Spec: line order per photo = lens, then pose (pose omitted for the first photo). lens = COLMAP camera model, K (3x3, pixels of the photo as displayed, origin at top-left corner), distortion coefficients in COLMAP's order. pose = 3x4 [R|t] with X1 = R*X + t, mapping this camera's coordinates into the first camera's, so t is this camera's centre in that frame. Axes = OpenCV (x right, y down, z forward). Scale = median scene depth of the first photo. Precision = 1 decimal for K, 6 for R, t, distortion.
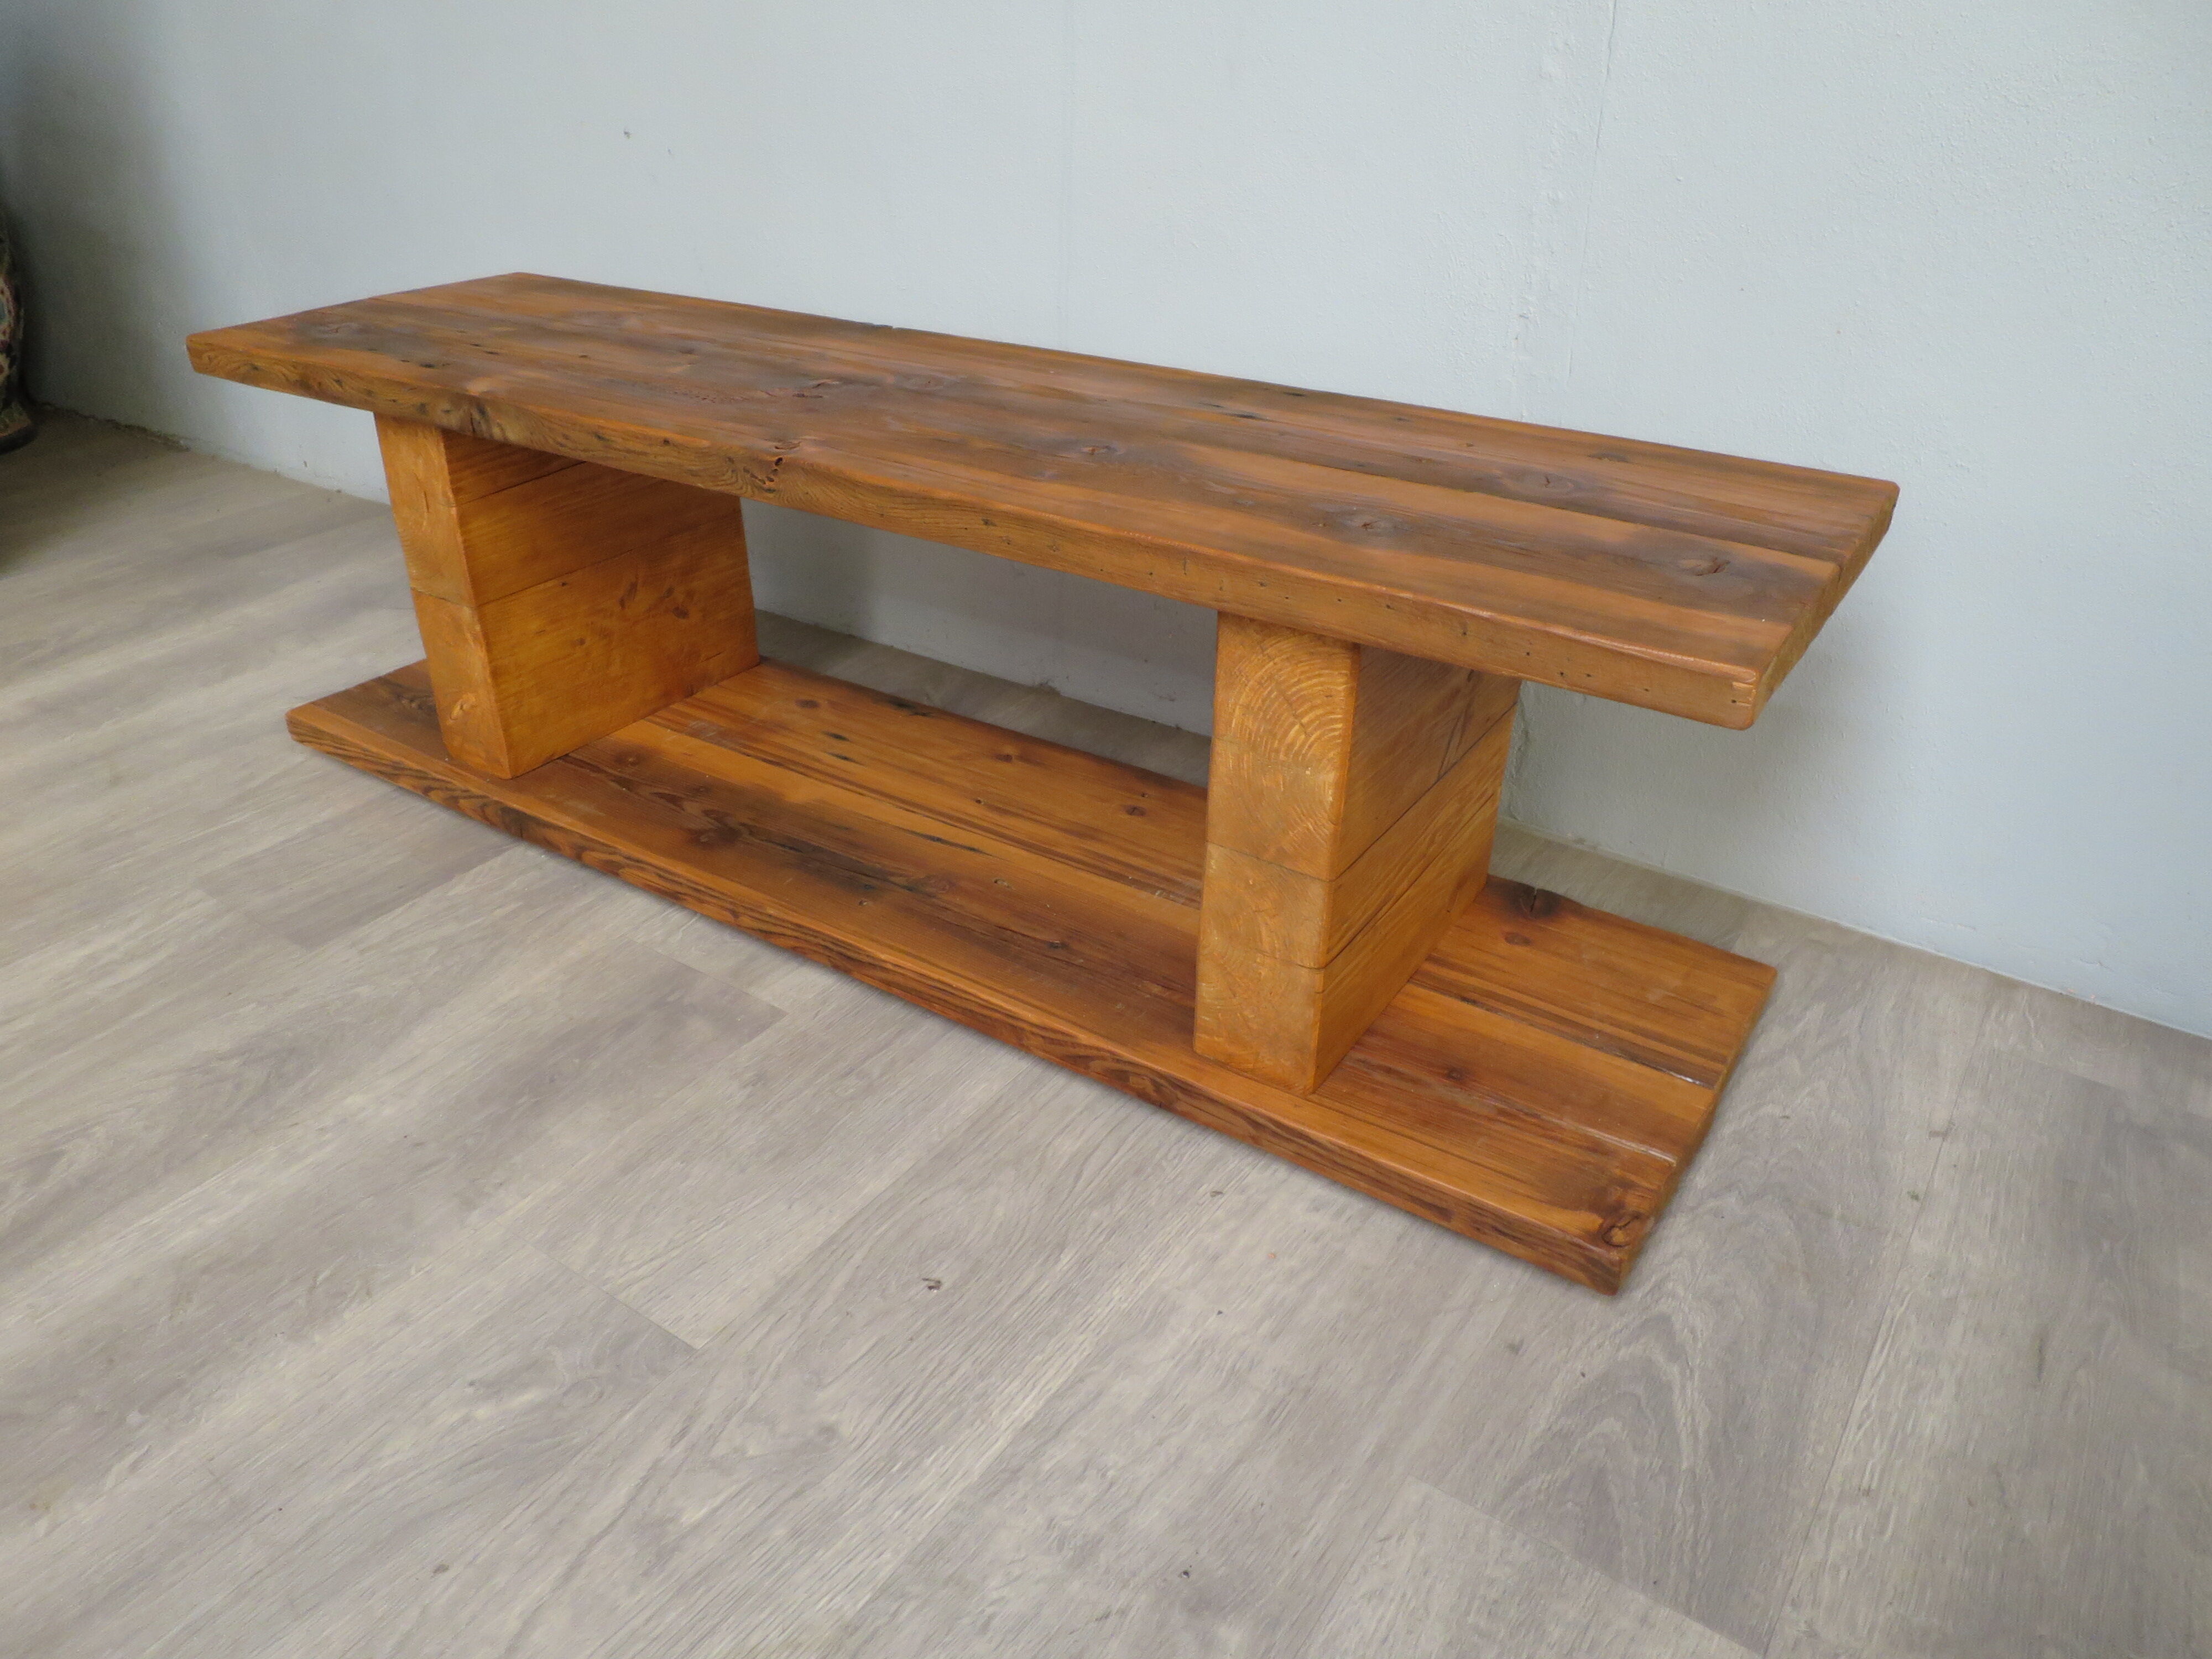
lens RADIAL K [[1592.3, 0, 1106.0], [0, 1592.3, 829.5], [0, 0, 1]] dist [-0.050257, 0.016478]
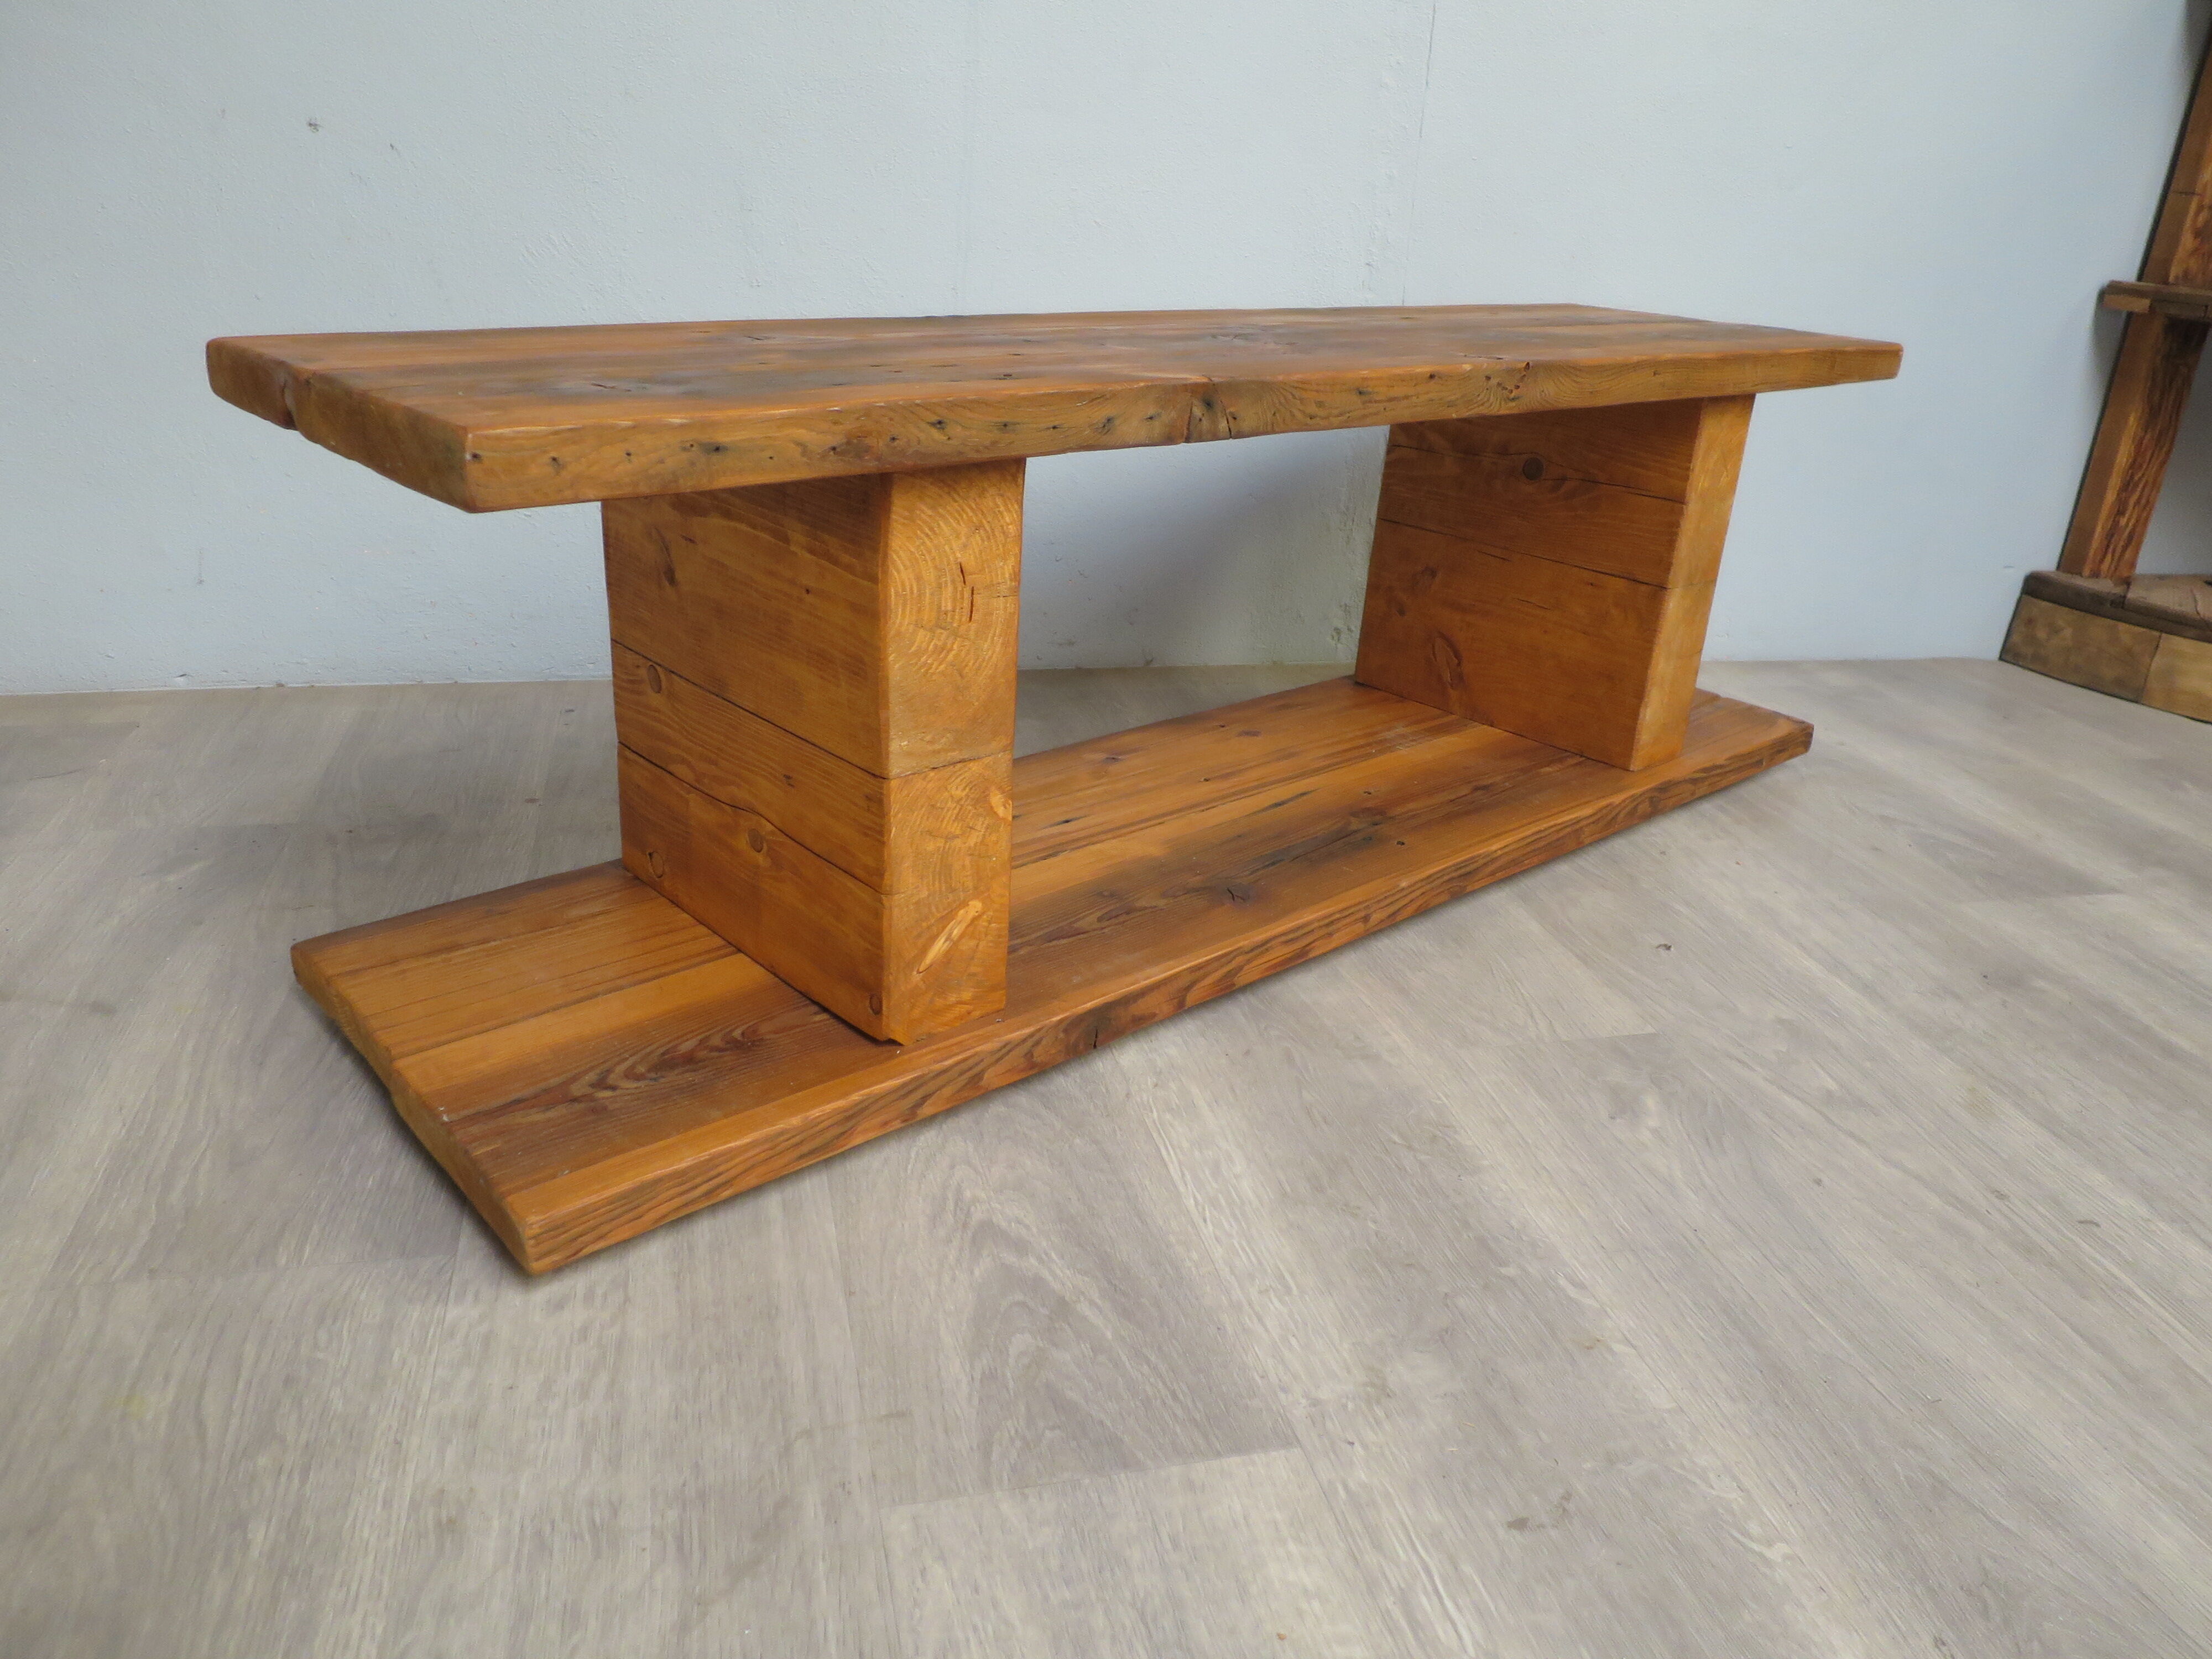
lens RADIAL K [[1592.3, 0, 1106.0], [0, 1592.3, 829.5], [0, 0, 1]] dist [-0.050257, 0.016478]
pose [[0.246490, -0.361193, 0.899323, -1.249745], [0.426966, 0.873519, 0.233805, -0.311666], [-0.870024, 0.326350, 0.369531, 0.912379]]
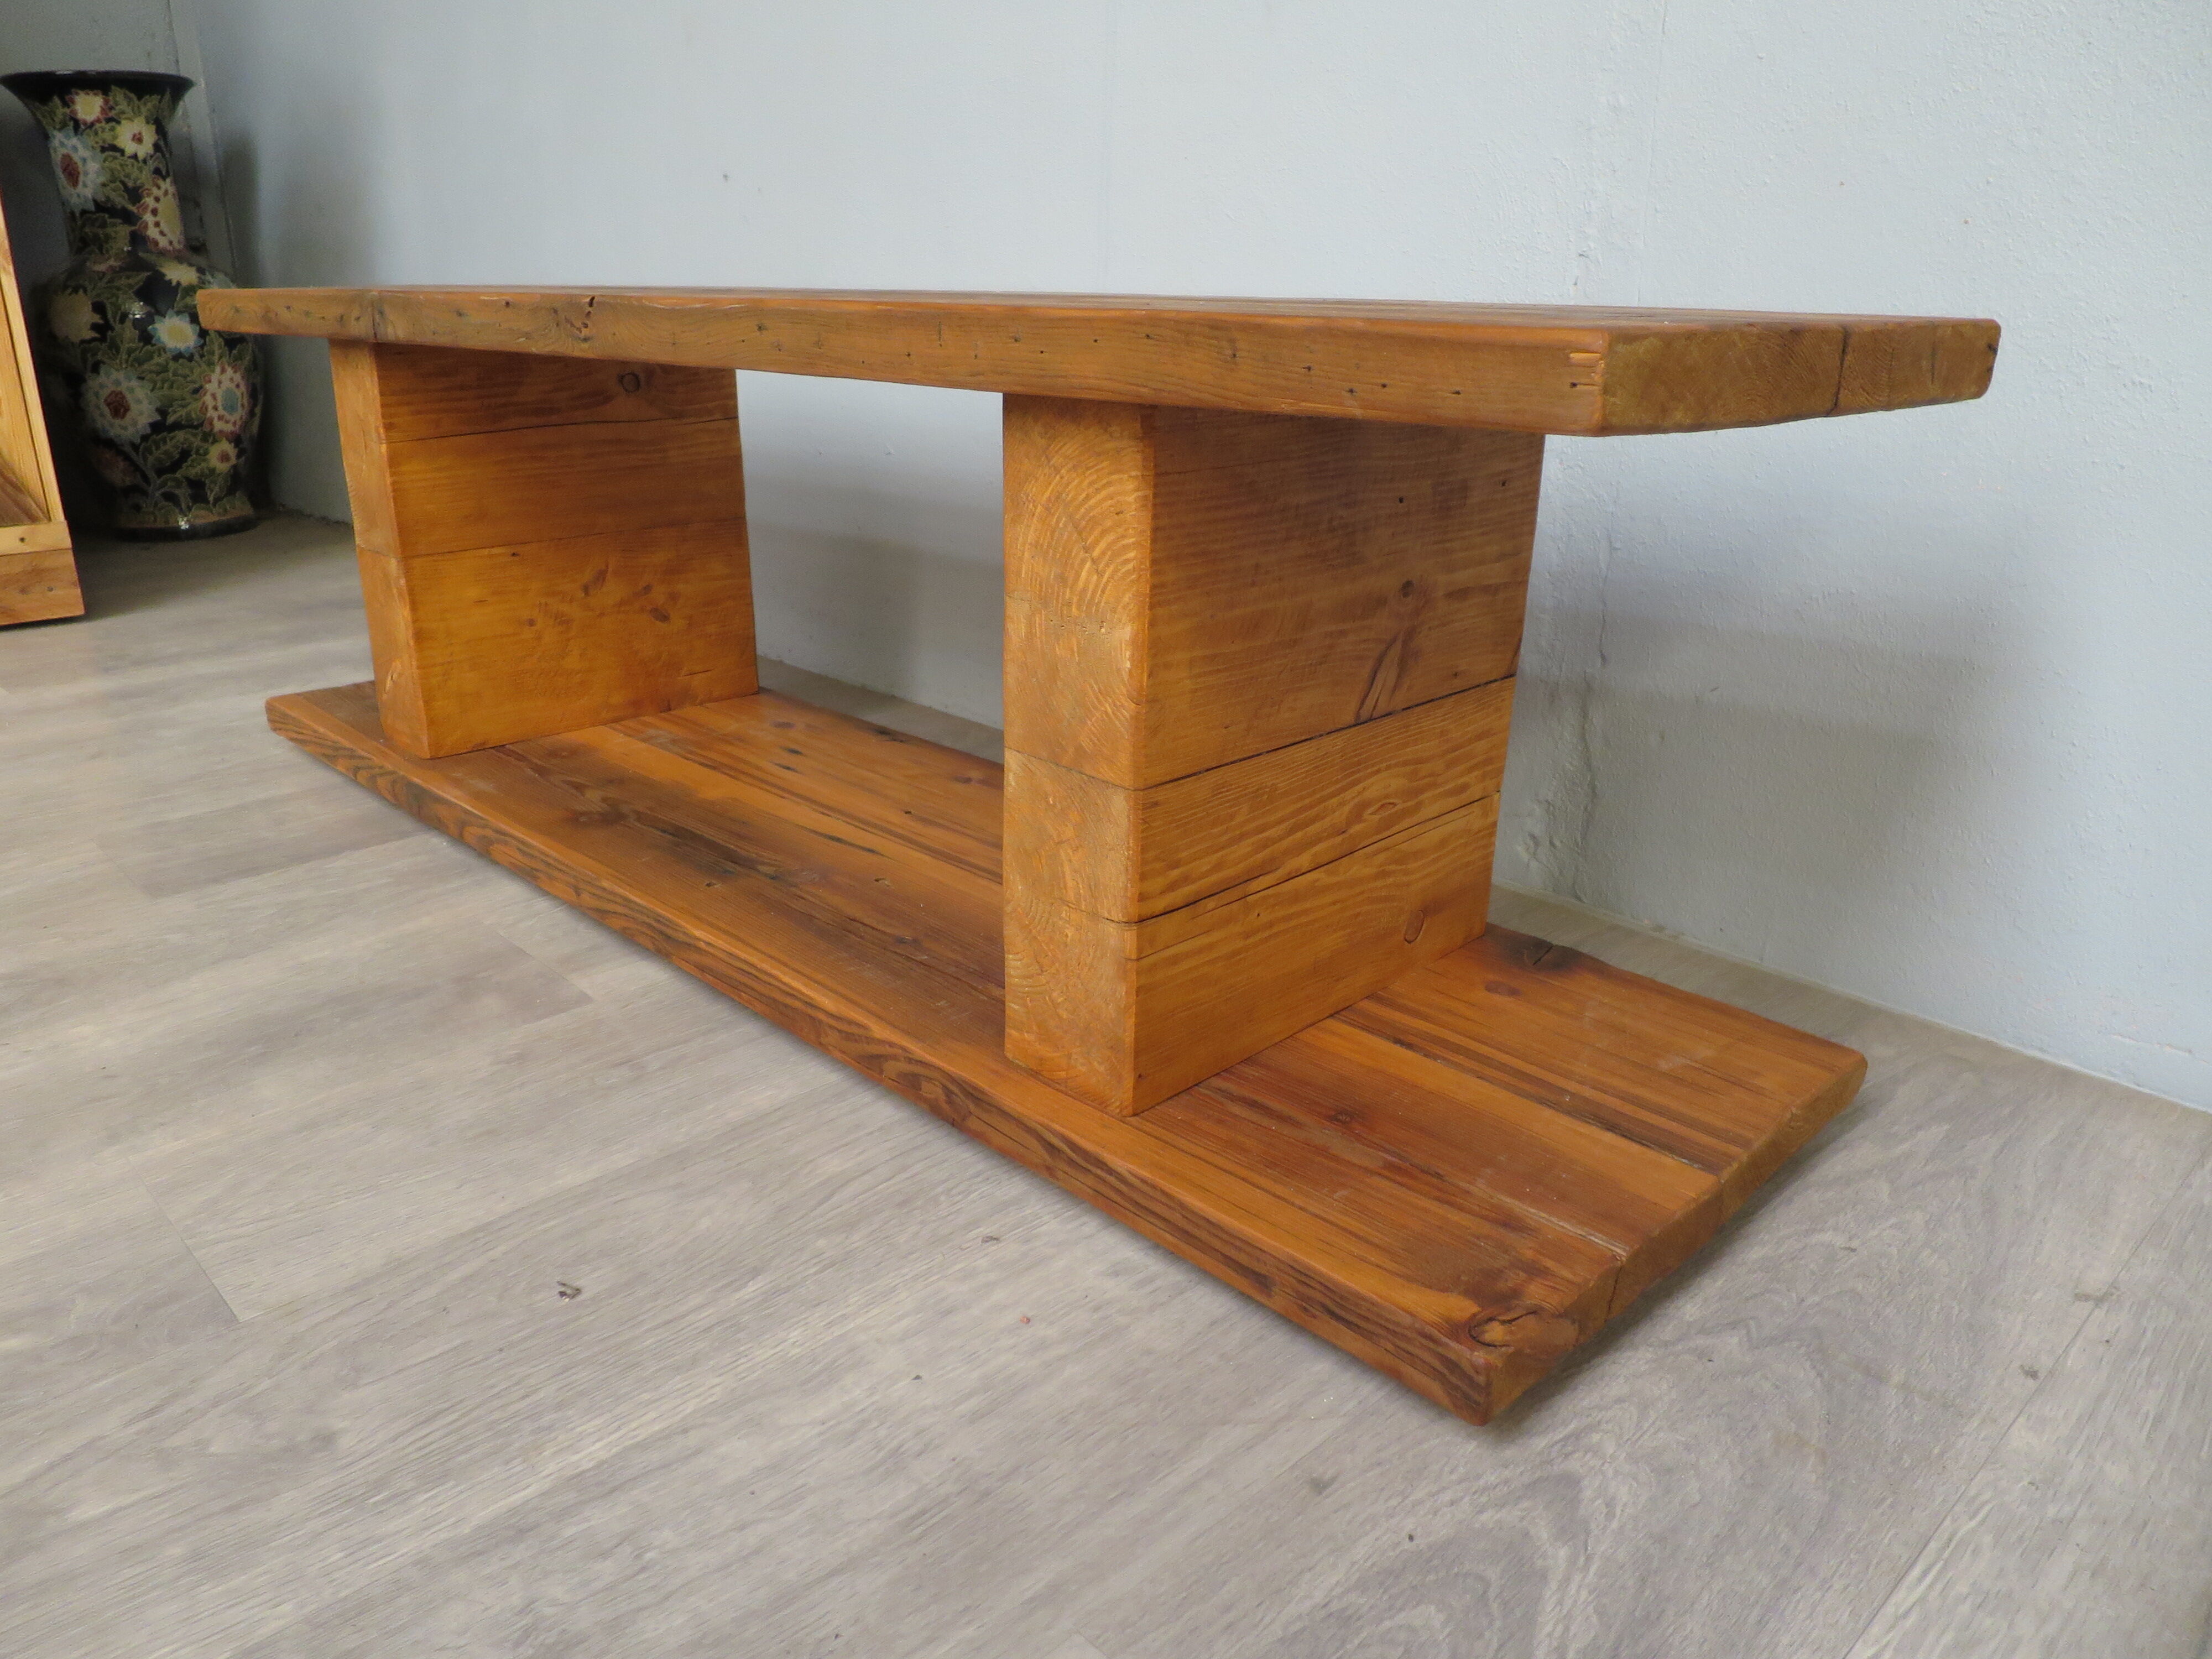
lens RADIAL K [[1592.3, 0, 1106.0], [0, 1592.3, 829.5], [0, 0, 1]] dist [-0.050257, 0.016478]
pose [[0.979262, 0.071604, -0.189524, 0.237988], [-0.102943, 0.981562, -0.161058, 0.150915], [0.174497, 0.177228, 0.968577, 0.258487]]
